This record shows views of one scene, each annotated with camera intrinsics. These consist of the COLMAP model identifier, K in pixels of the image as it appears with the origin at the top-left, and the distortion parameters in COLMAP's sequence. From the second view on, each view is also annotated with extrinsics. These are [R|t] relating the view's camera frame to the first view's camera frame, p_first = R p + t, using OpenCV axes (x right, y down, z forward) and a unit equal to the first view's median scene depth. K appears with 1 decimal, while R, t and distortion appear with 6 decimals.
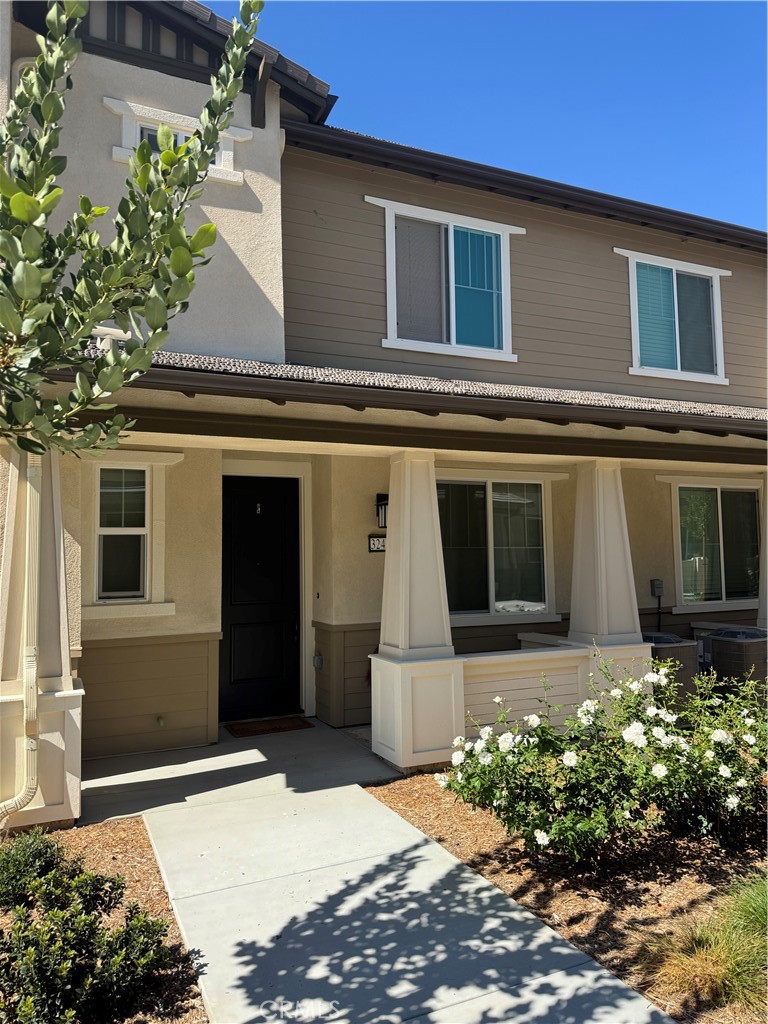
lens RADIAL K [[724.4, 0, 386.1], [0, 724.4, 513.9], [0, 0, 1]] dist [0.028559, -0.033865]
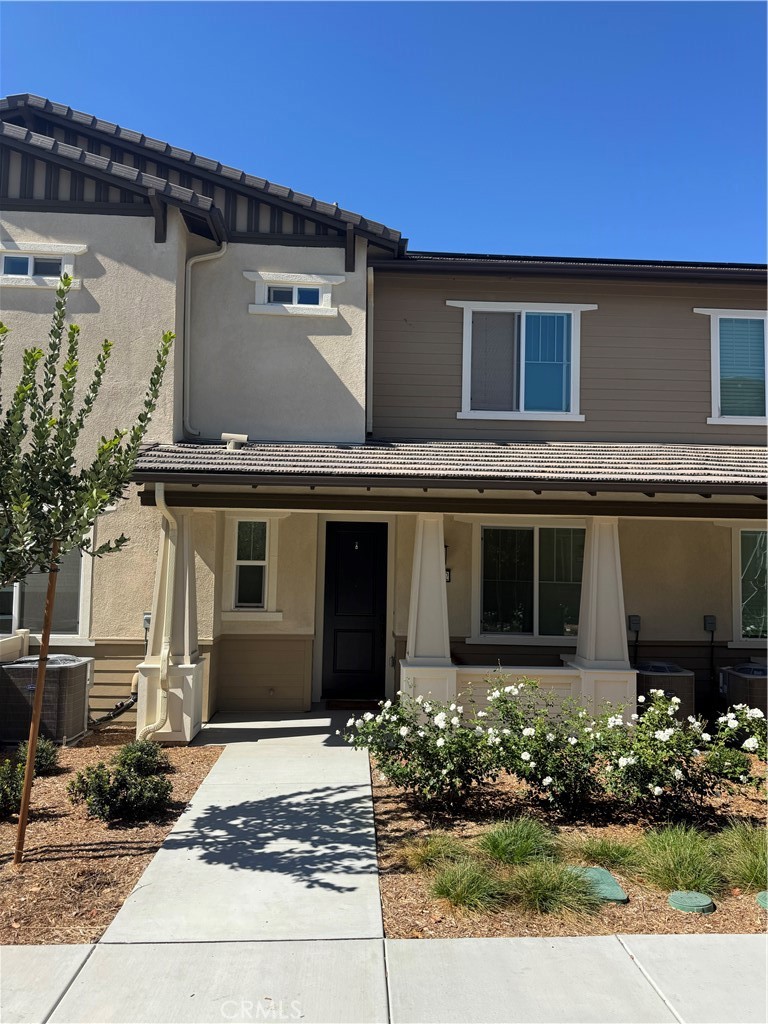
lens RADIAL K [[724.4, 0, 387.6], [0, 724.4, 514.8], [0, 0, 1]] dist [0.028559, -0.033865]
pose [[0.930571, 0.011787, -0.365921, 0.437795], [-0.011929, 0.999927, 0.001873, -0.079765], [0.365917, 0.002622, 0.930644, -0.279721]]
